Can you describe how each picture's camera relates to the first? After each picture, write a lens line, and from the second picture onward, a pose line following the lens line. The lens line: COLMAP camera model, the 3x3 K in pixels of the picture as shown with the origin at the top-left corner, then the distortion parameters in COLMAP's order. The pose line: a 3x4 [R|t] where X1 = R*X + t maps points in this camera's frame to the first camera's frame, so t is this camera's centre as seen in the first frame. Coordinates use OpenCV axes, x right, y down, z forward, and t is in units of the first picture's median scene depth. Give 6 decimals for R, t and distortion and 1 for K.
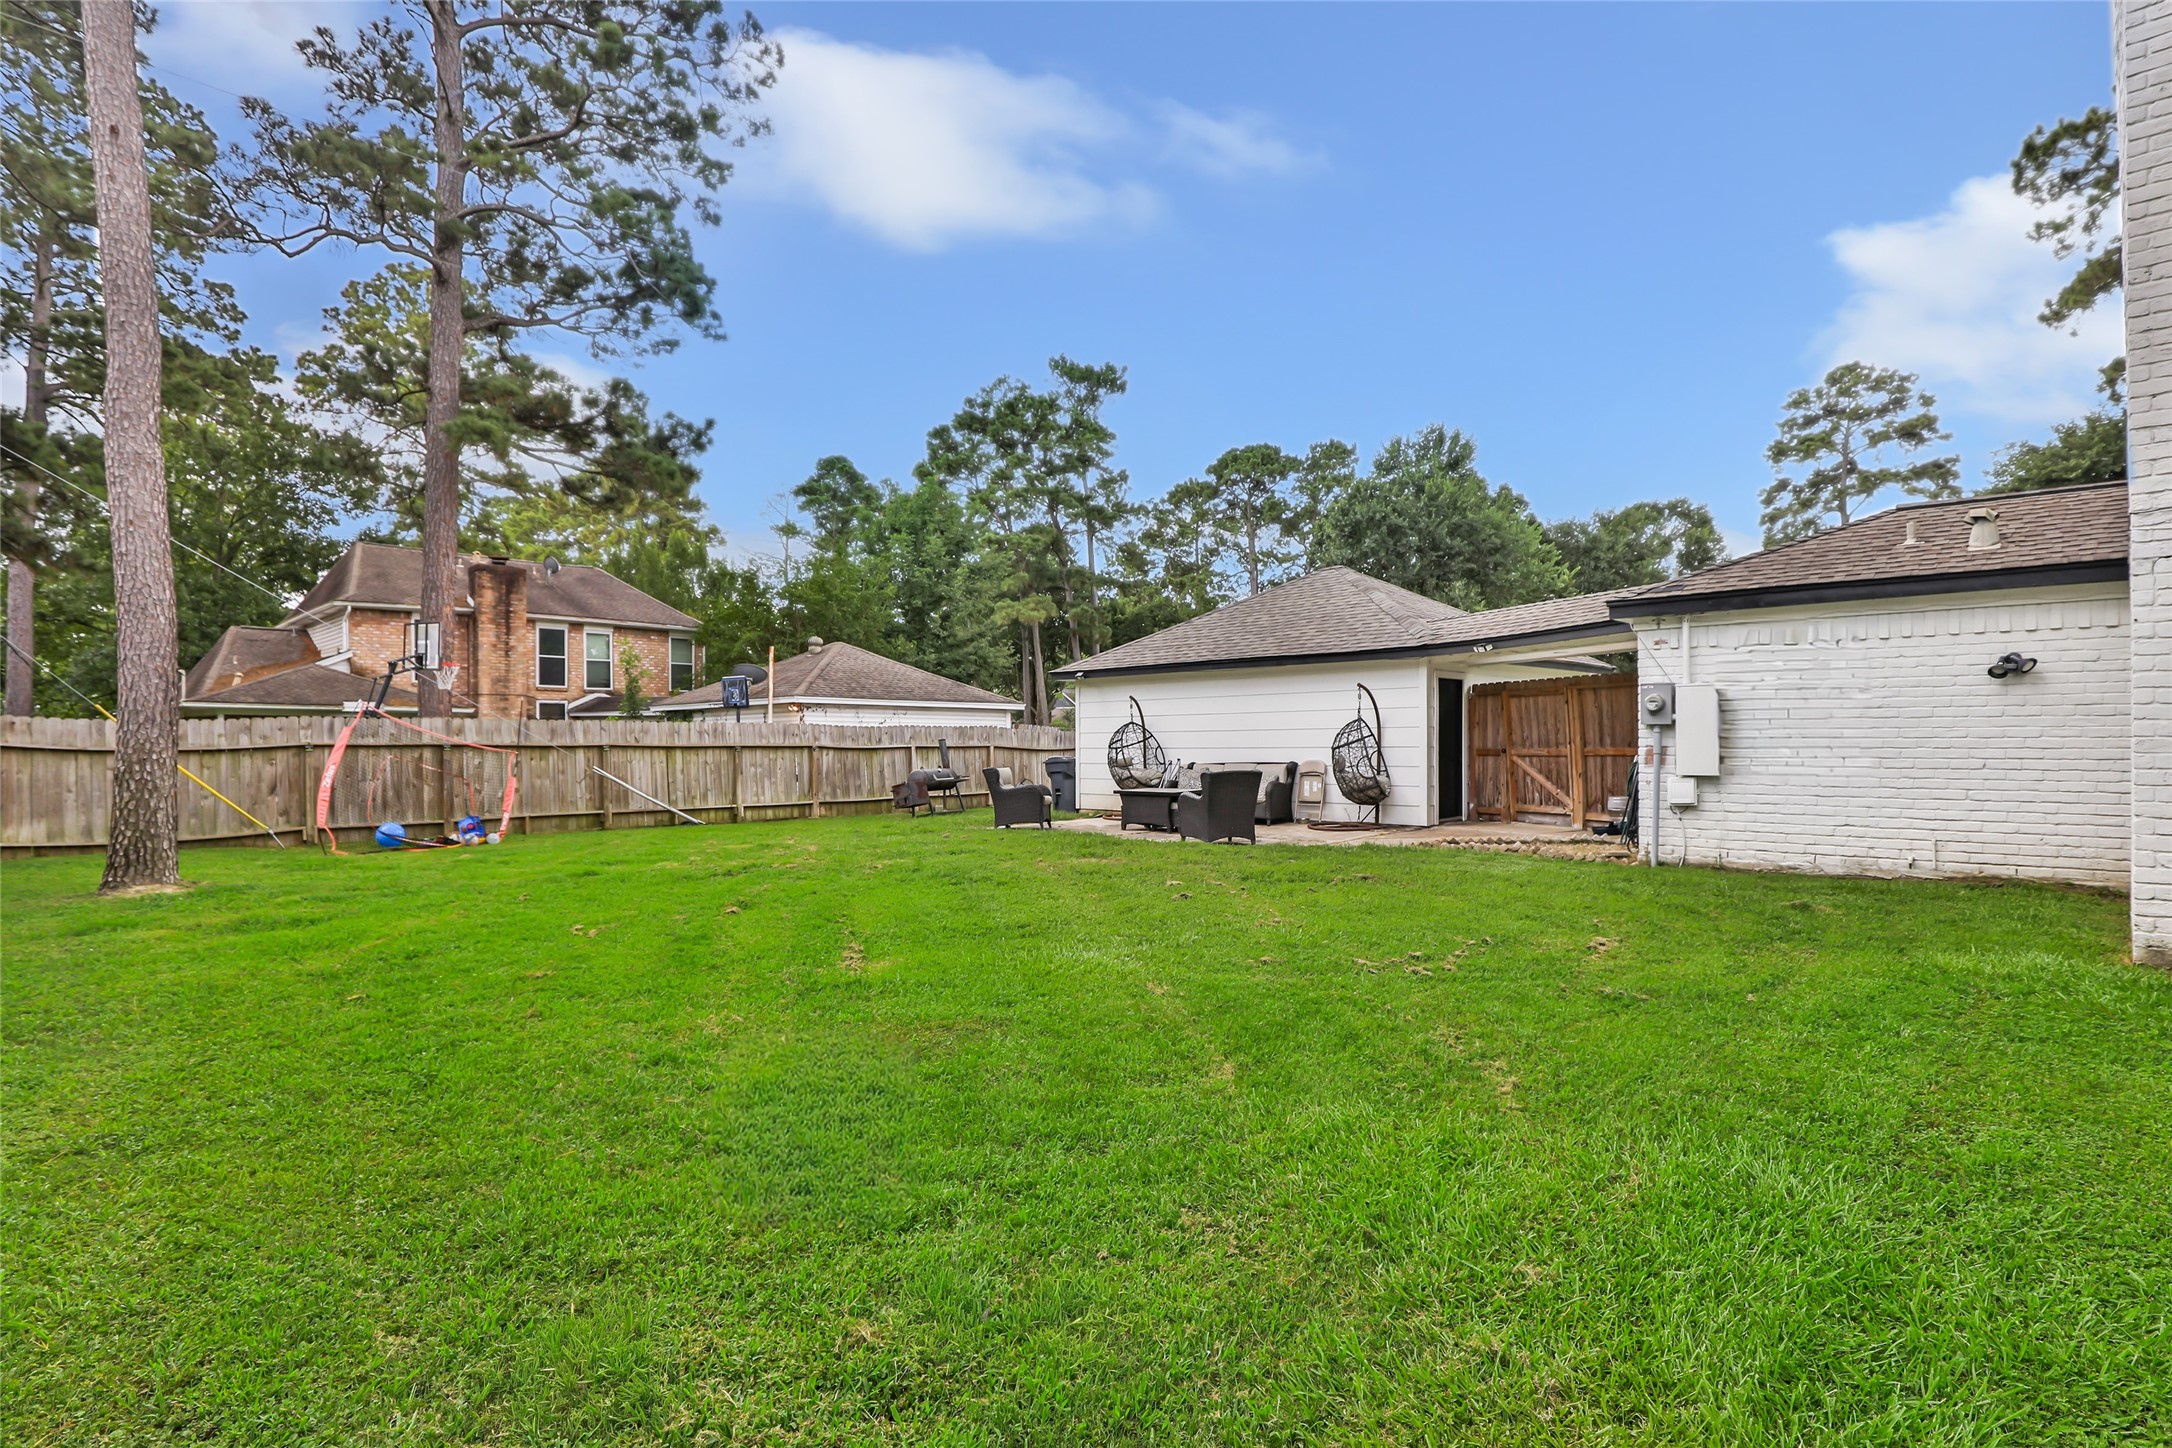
lens RADIAL K [[1009.8, 0, 1086.6], [0, 1009.8, 734.2], [0, 0, 1]] dist [-0.001027, -0.000067]
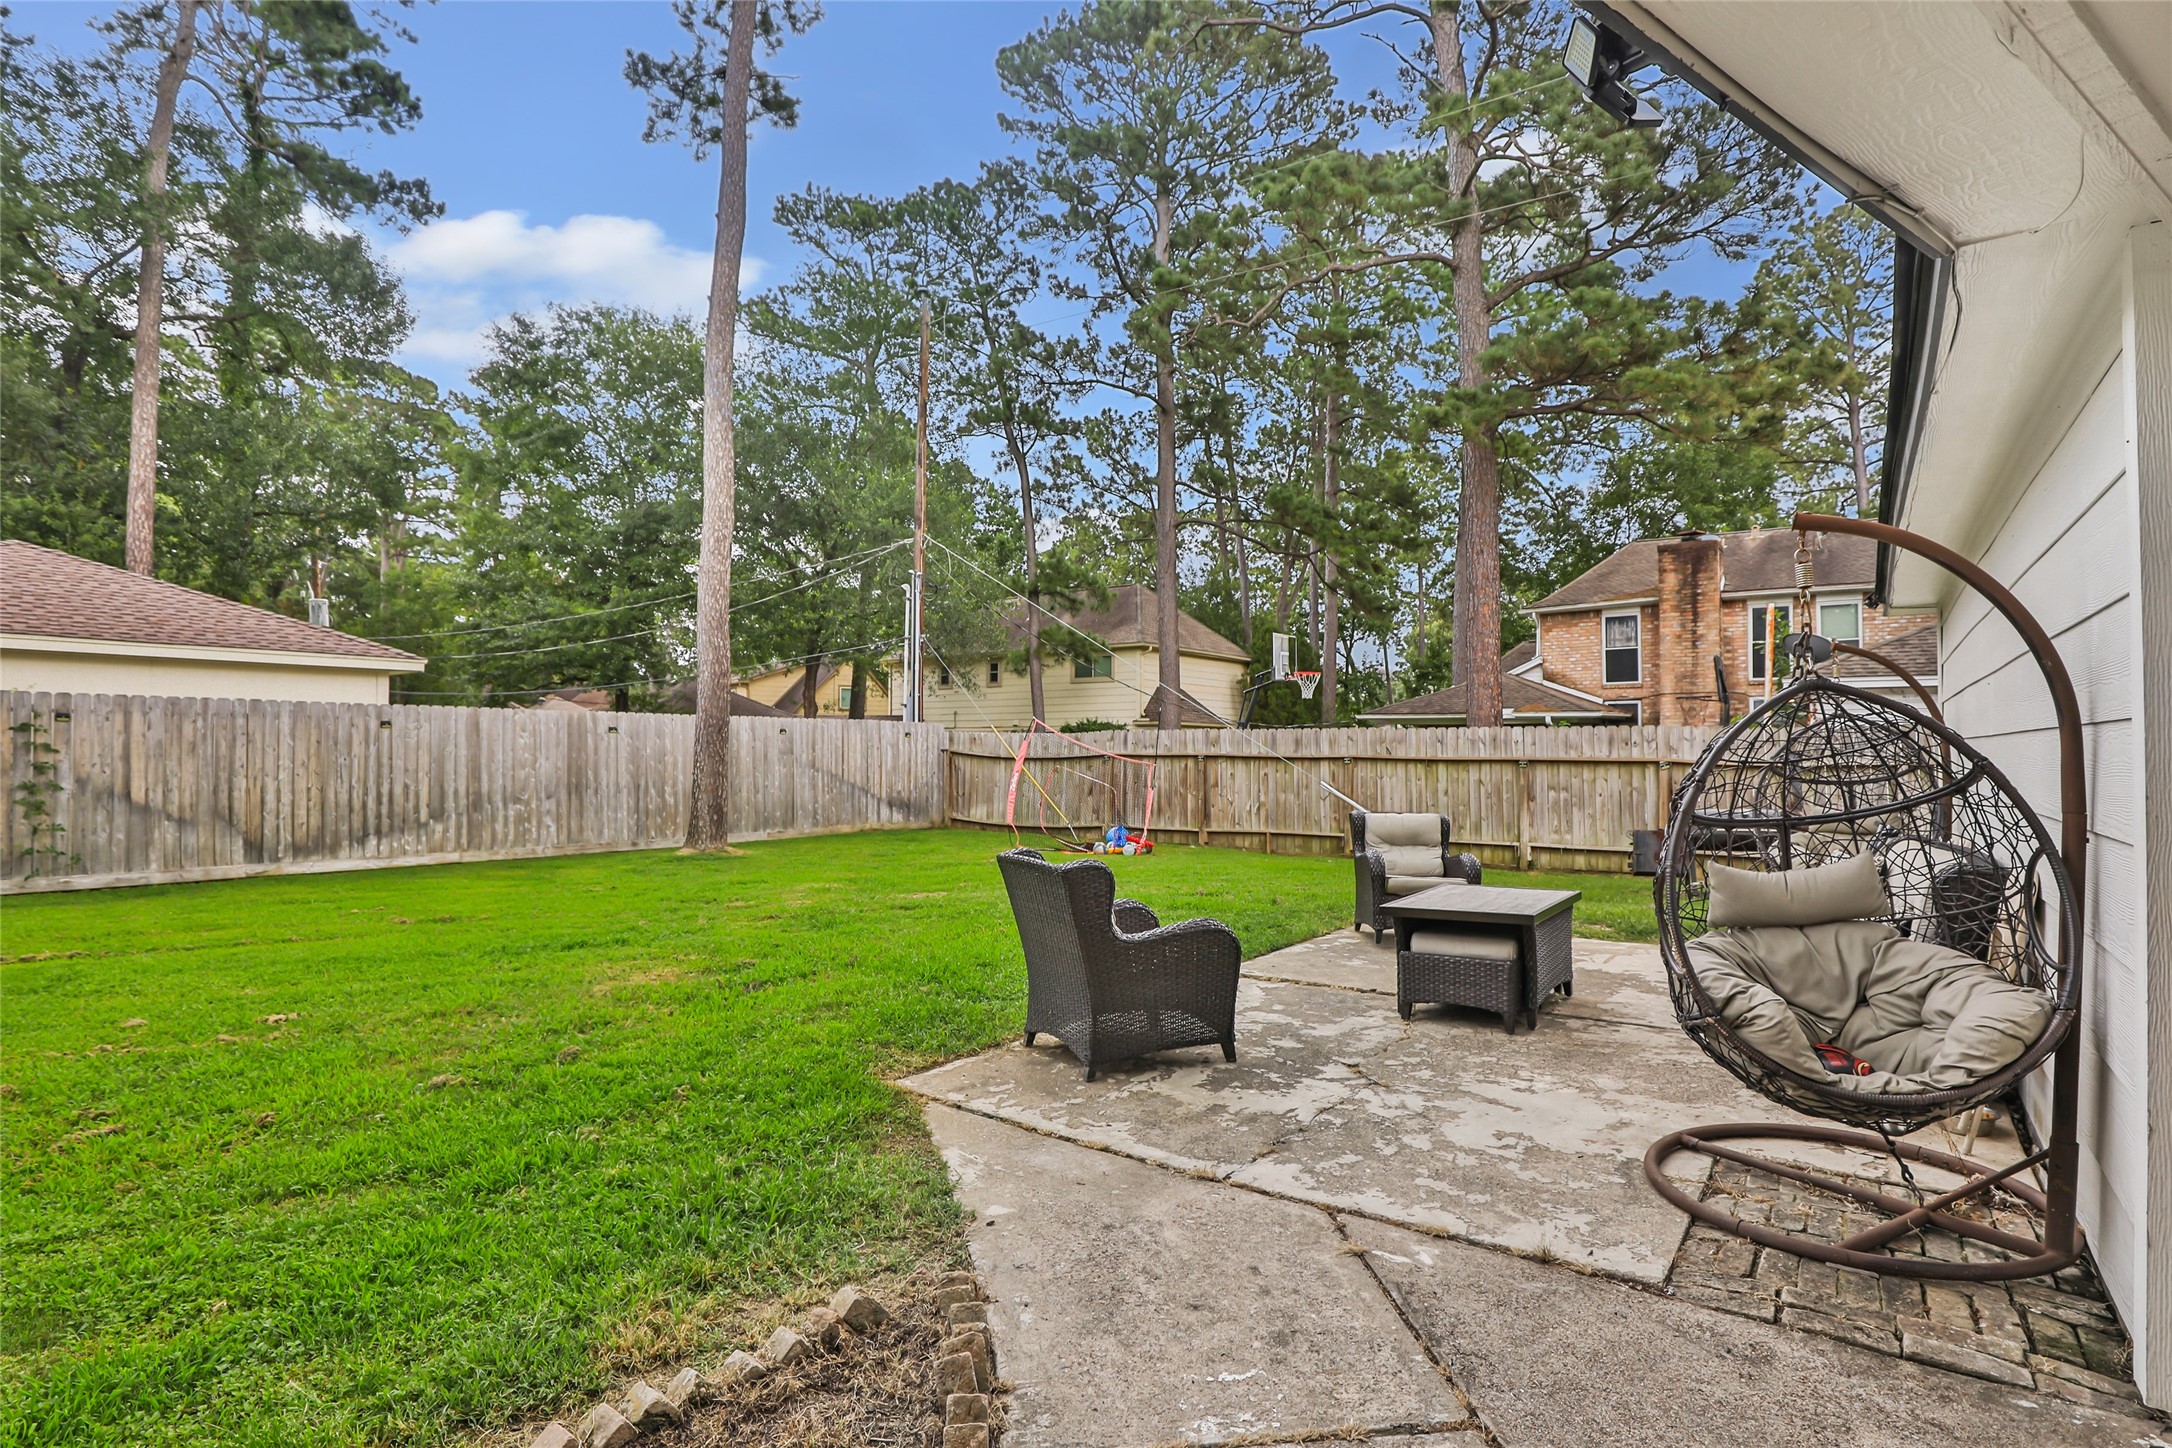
lens RADIAL K [[1037.7, 0, 1089.3], [0, 1037.7, 739.5], [0, 0, 1]] dist [0.001467, 0.000393]
pose [[0.183921, -0.004503, -0.982931, 0.317265], [0.007988, 0.999963, -0.003086, -0.002723], [0.982908, -0.007284, 0.183951, 0.581537]]
